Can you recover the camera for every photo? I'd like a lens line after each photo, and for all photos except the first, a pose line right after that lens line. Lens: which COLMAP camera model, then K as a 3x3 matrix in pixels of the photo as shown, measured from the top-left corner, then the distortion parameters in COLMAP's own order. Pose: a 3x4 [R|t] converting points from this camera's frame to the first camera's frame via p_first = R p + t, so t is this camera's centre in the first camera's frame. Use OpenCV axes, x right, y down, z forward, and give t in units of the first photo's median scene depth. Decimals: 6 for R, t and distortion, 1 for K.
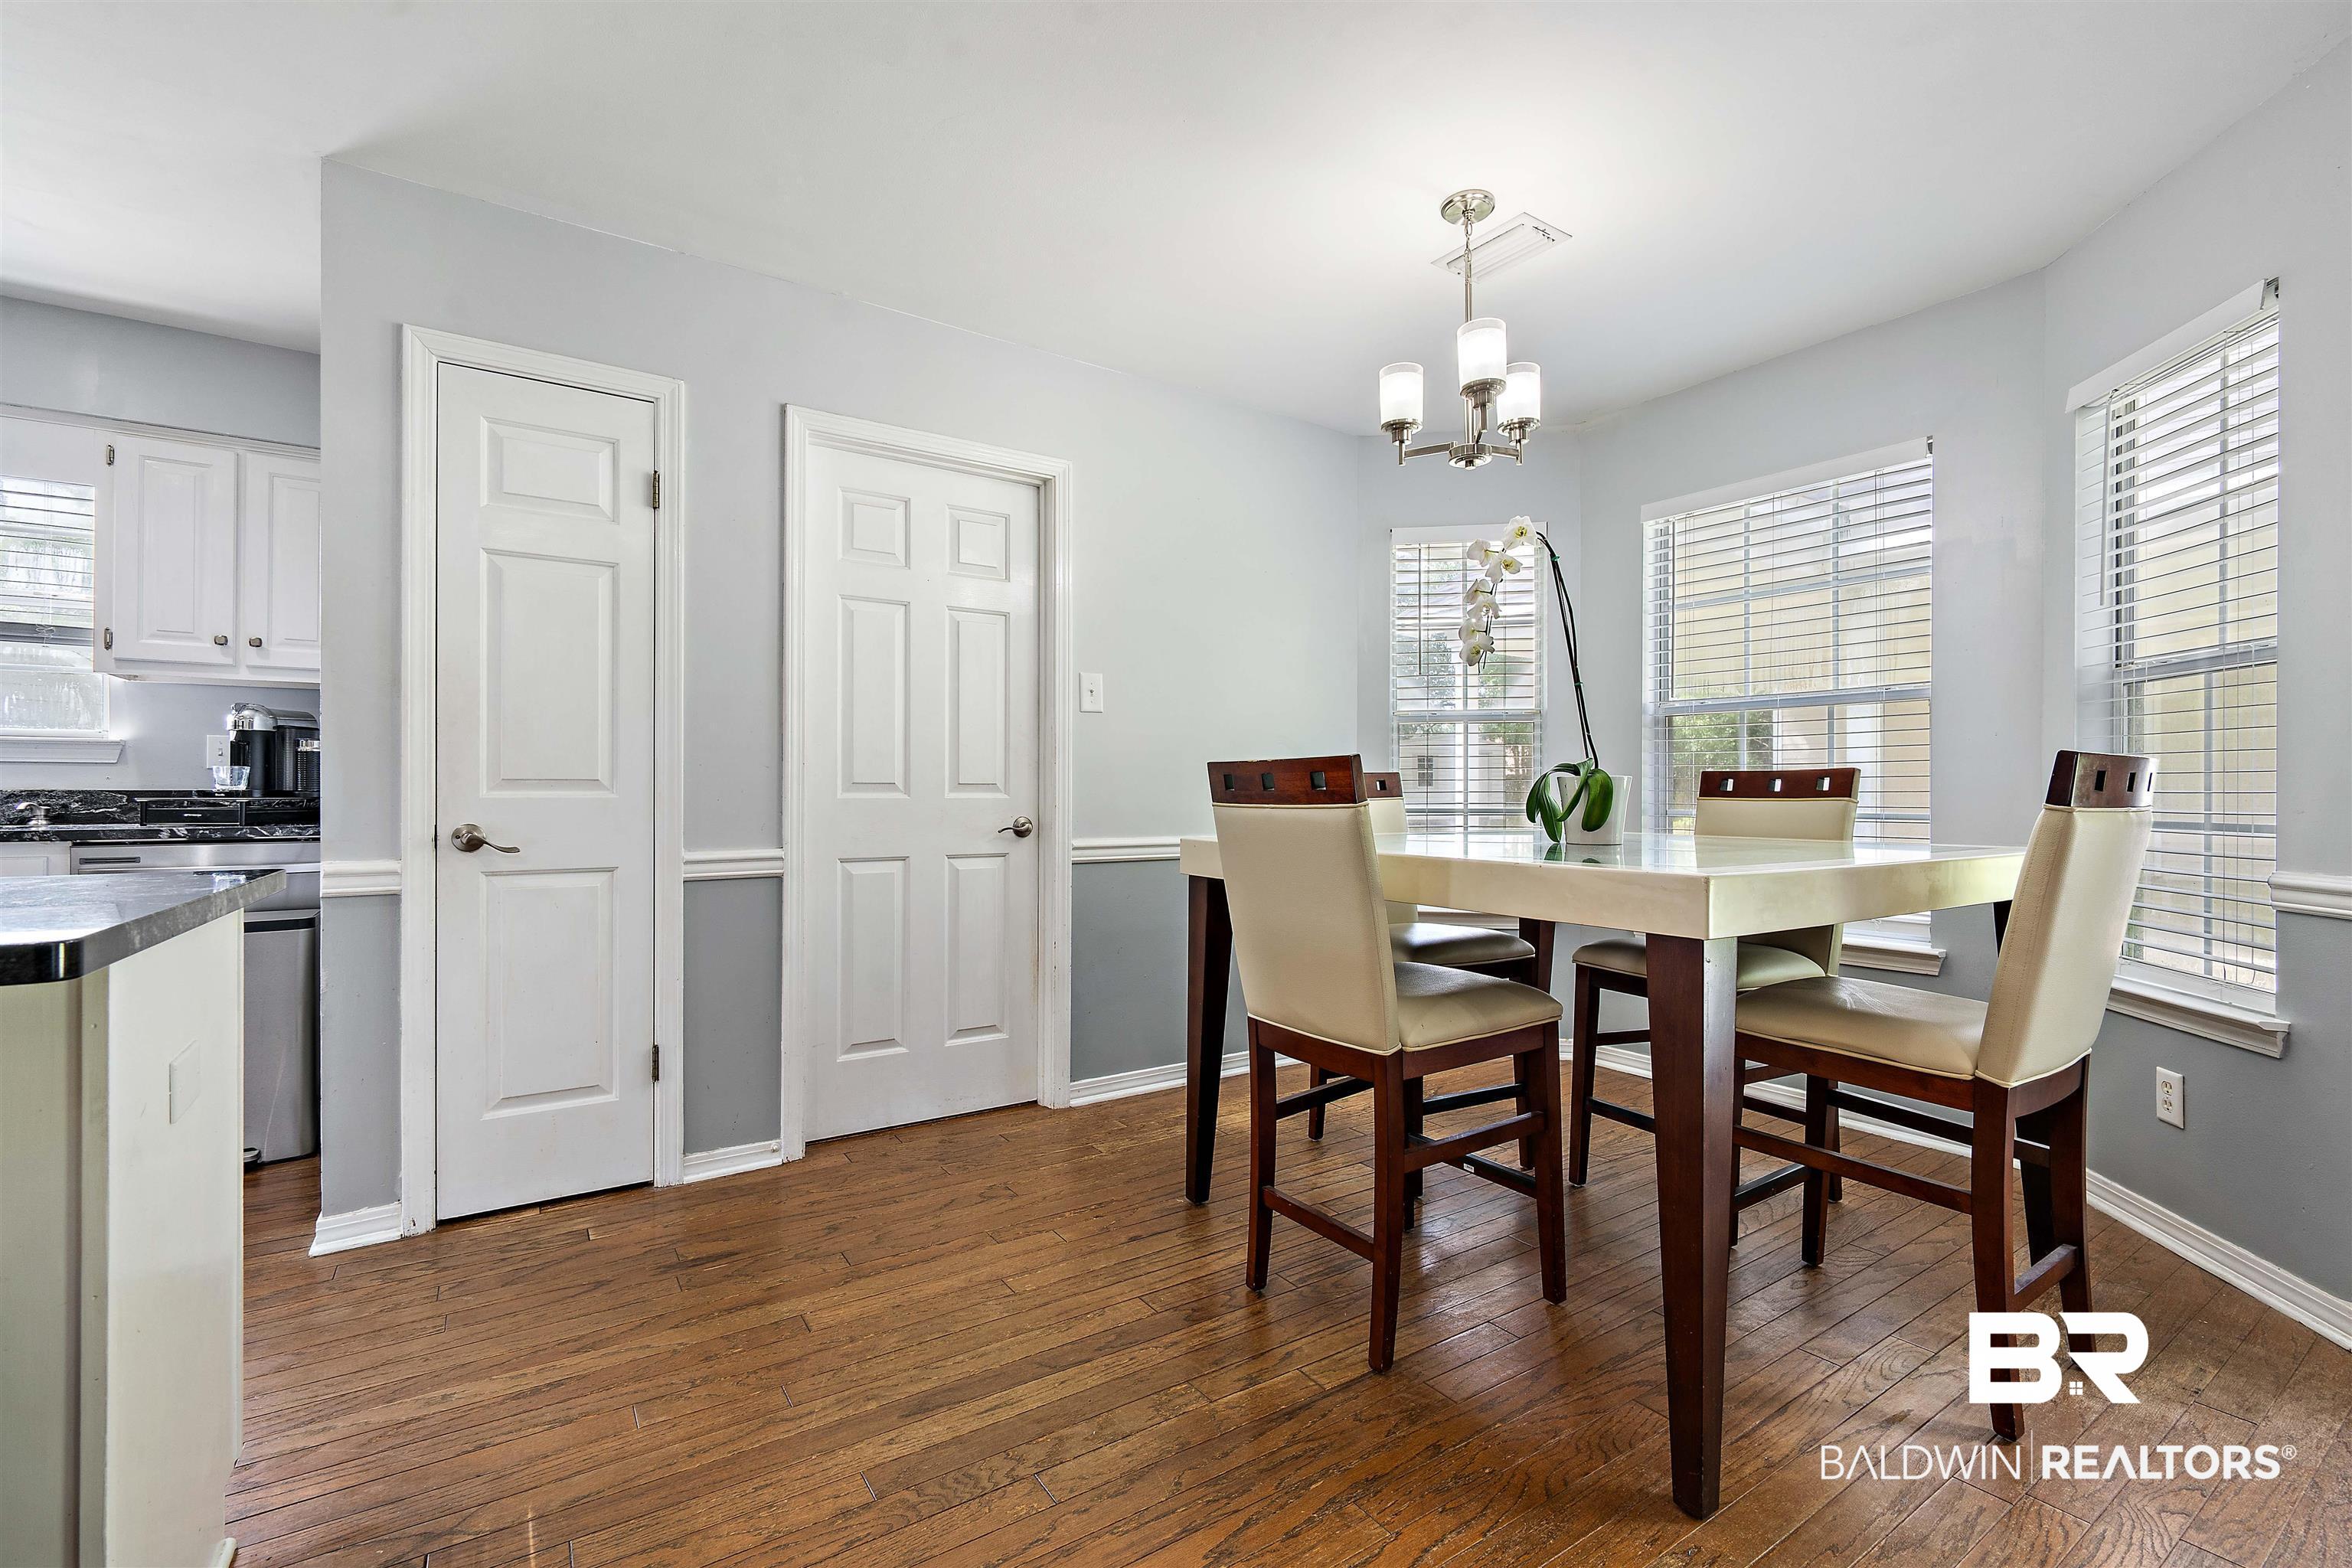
lens RADIAL K [[1021.5, 0, 1181.6], [0, 1021.5, 791.5], [0, 0, 1]] dist [-0.004447, 0.000615]
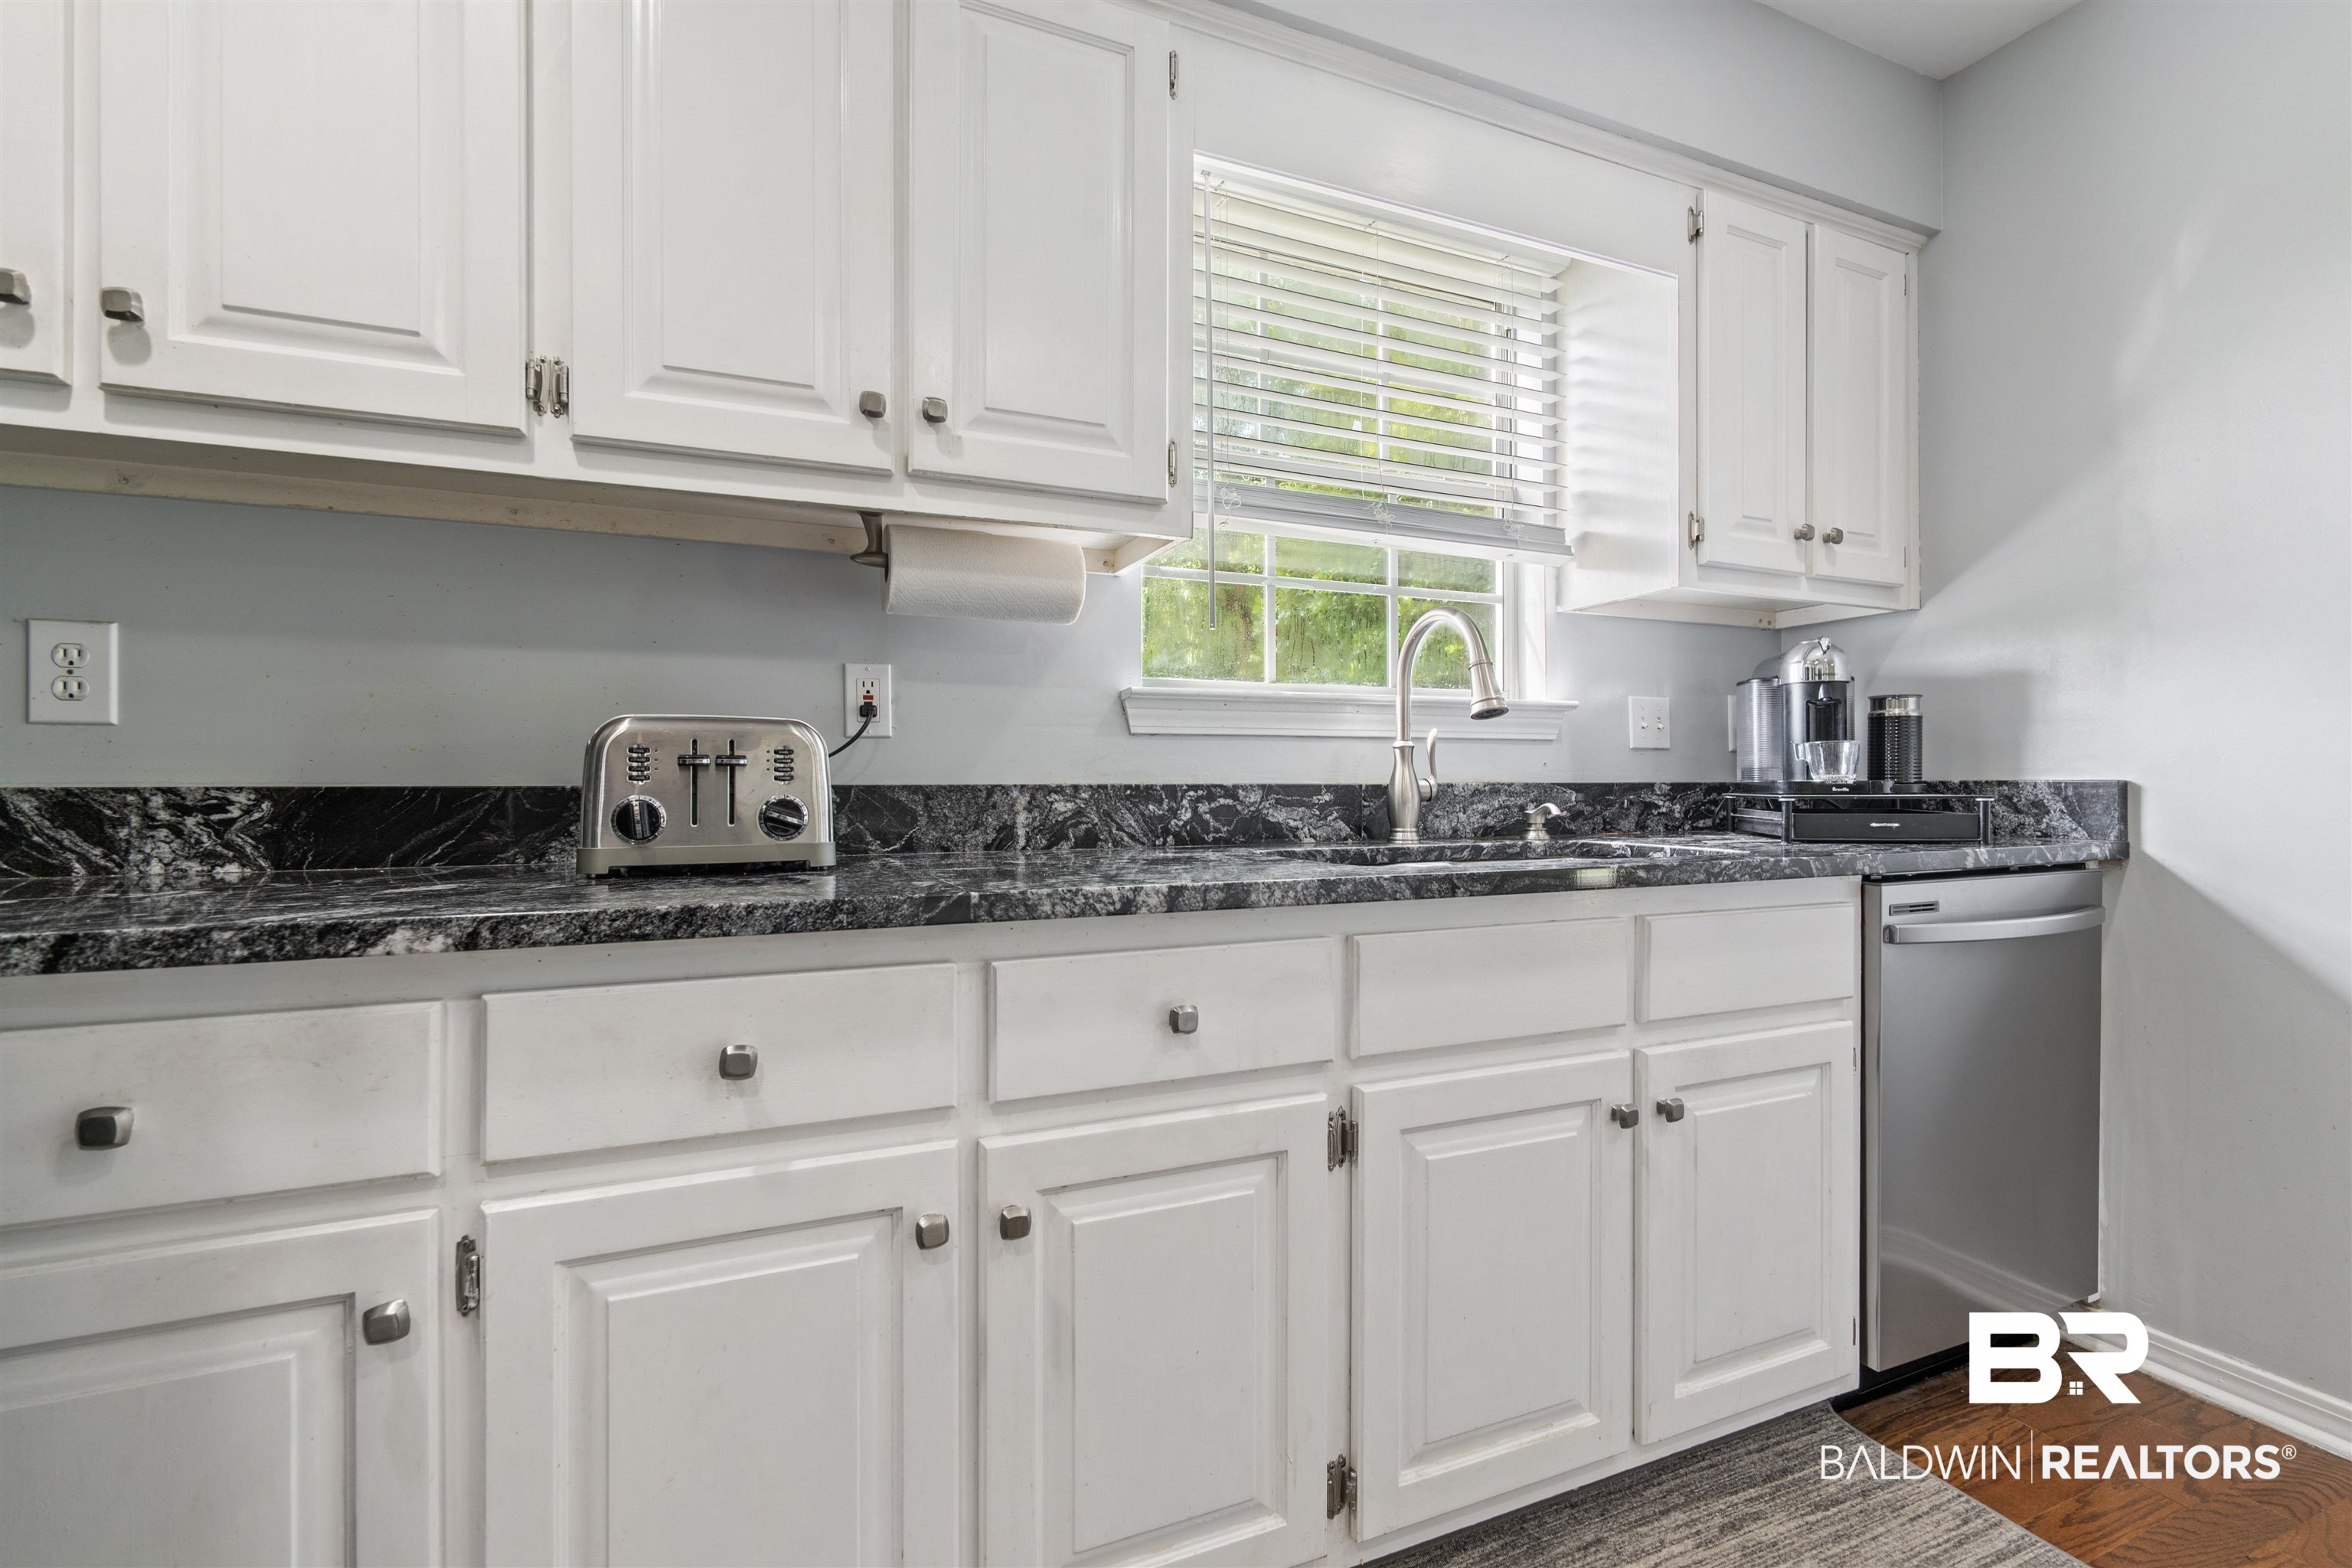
lens RADIAL K [[1021.5, 0, 1189.5], [0, 1021.5, 779.1], [0, 0, 1]] dist [-0.004447, 0.000615]
pose [[0.979202, -0.005492, -0.202812, -1.172810], [0.005632, 0.999984, 0.000113, -0.004820], [0.202808, -0.001253, 0.979218, 0.332502]]
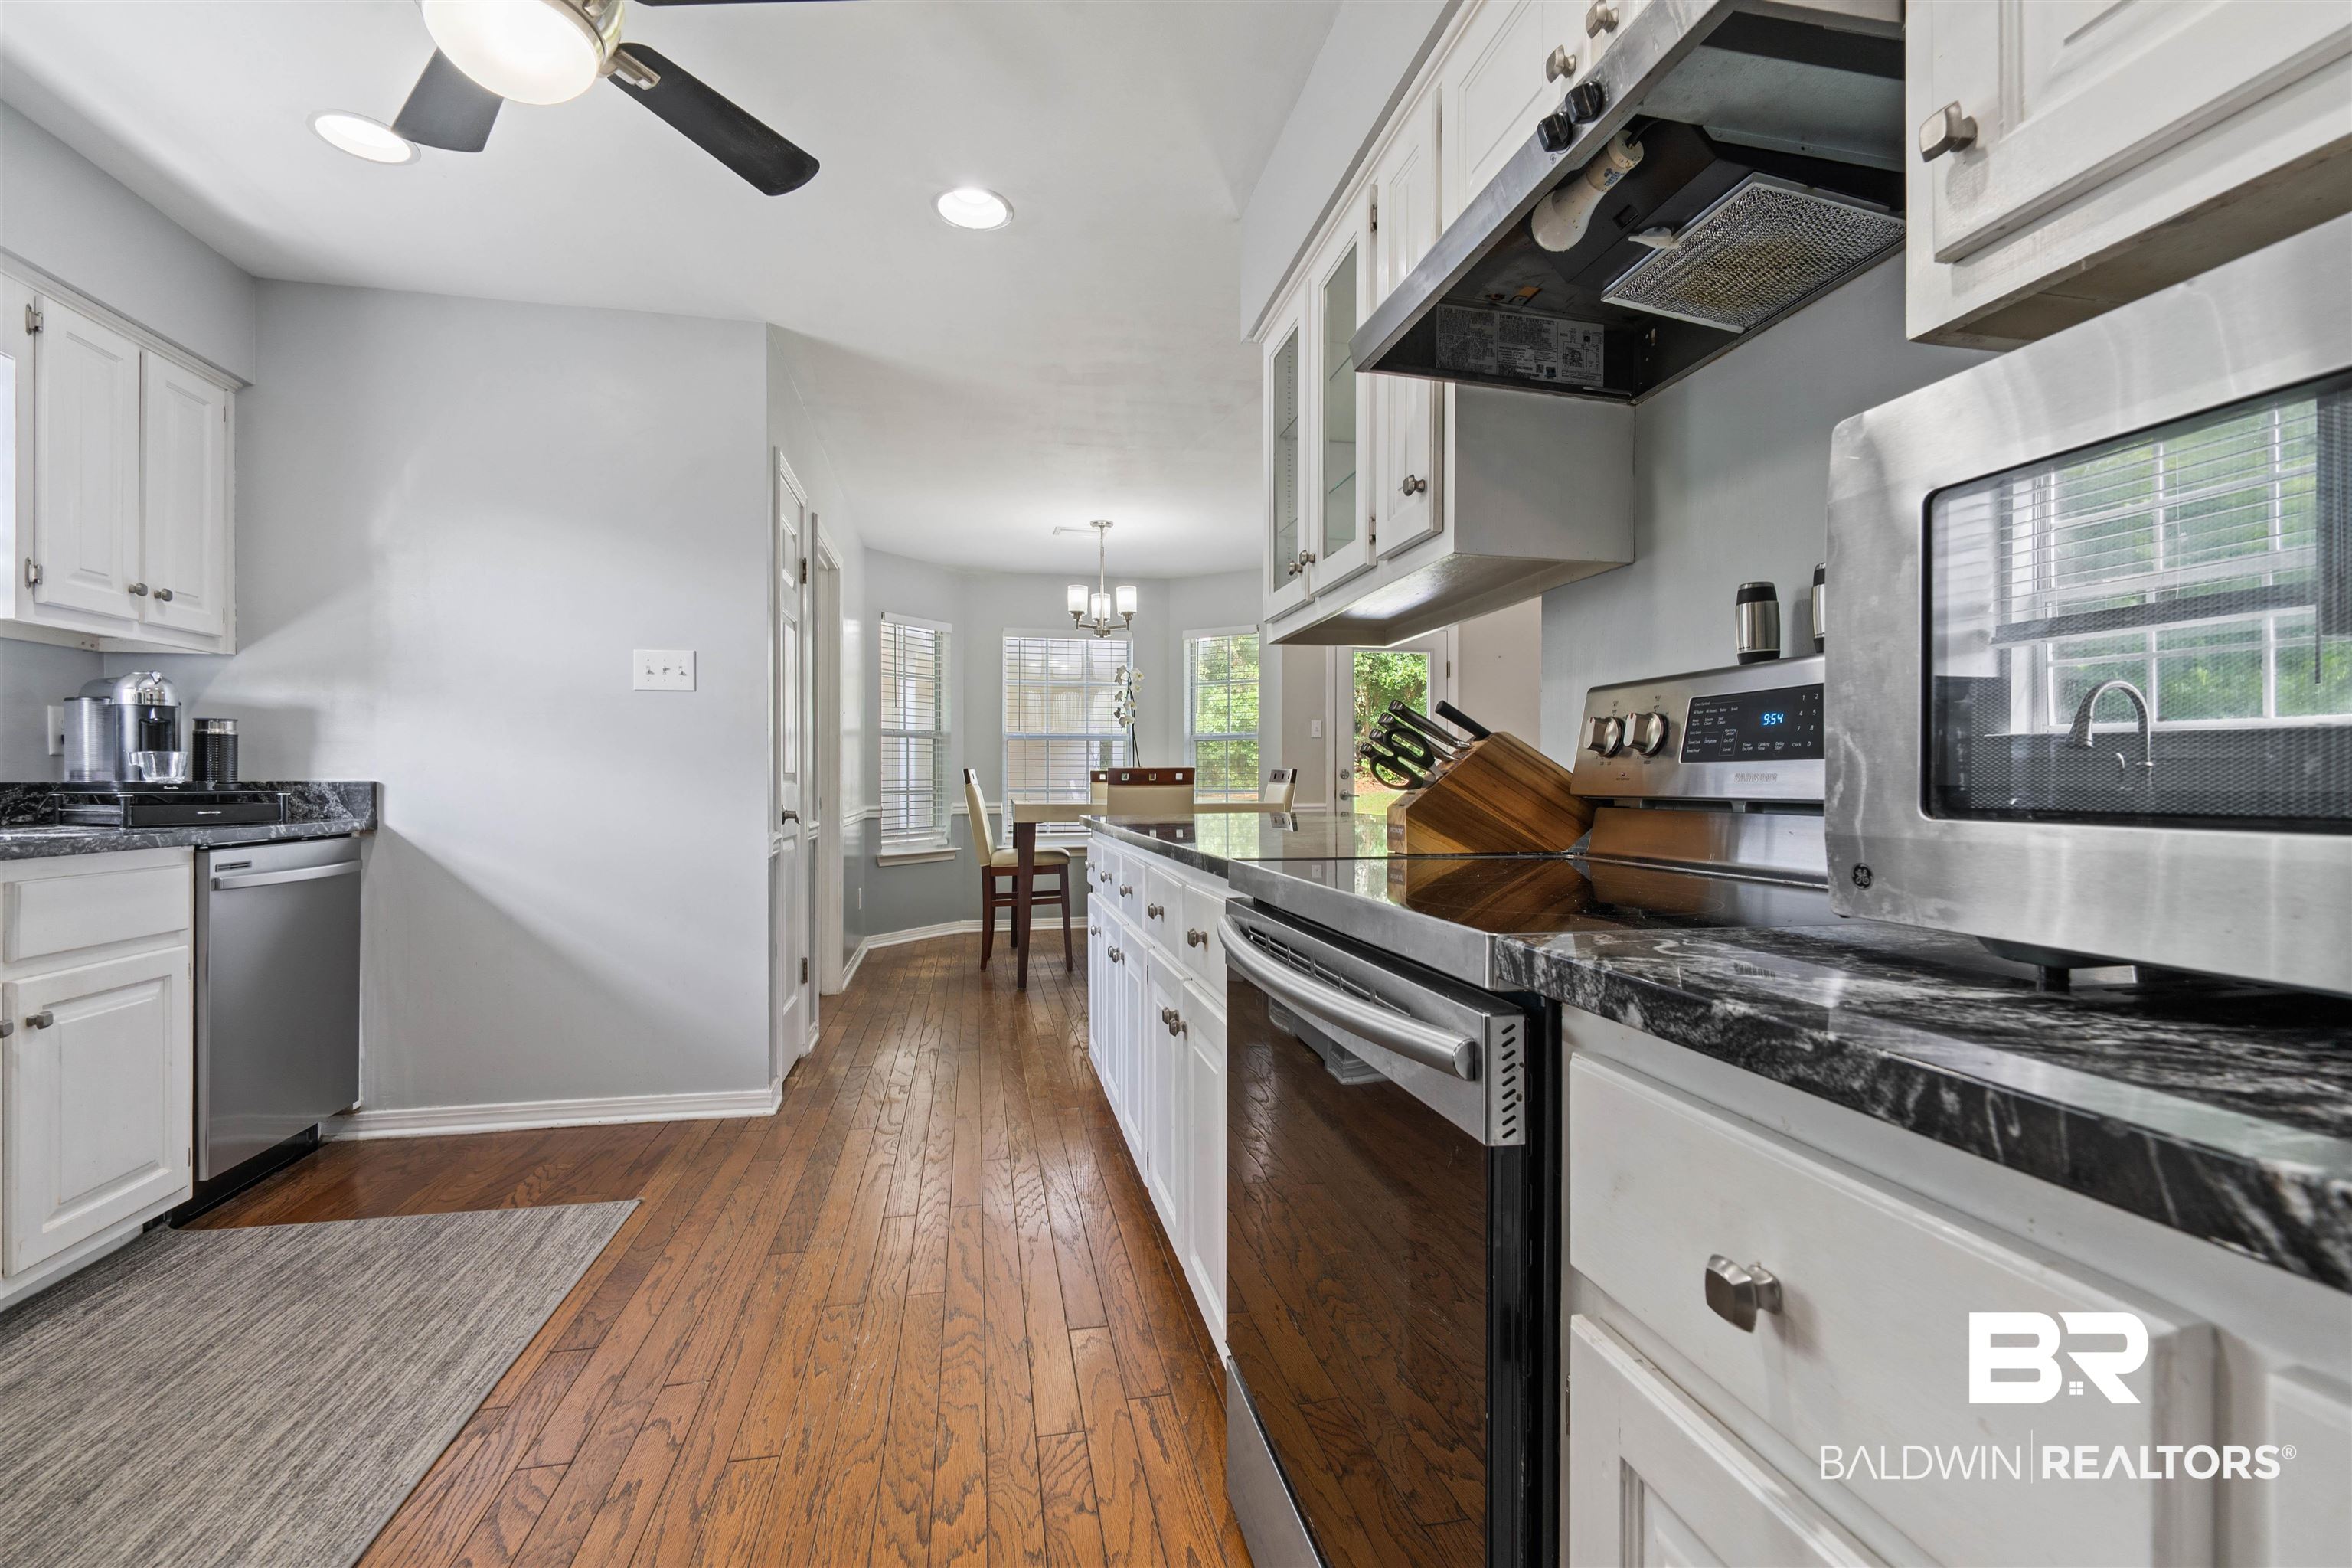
lens RADIAL K [[1021.5, 0, 1185.6], [0, 1021.5, 785.2], [0, 0, 1]] dist [-0.004447, 0.000615]
pose [[0.383767, -0.005857, 0.923411, -1.349247], [-0.003984, 0.999960, 0.007999, -0.008126], [-0.923421, -0.006749, 0.383728, -0.040571]]
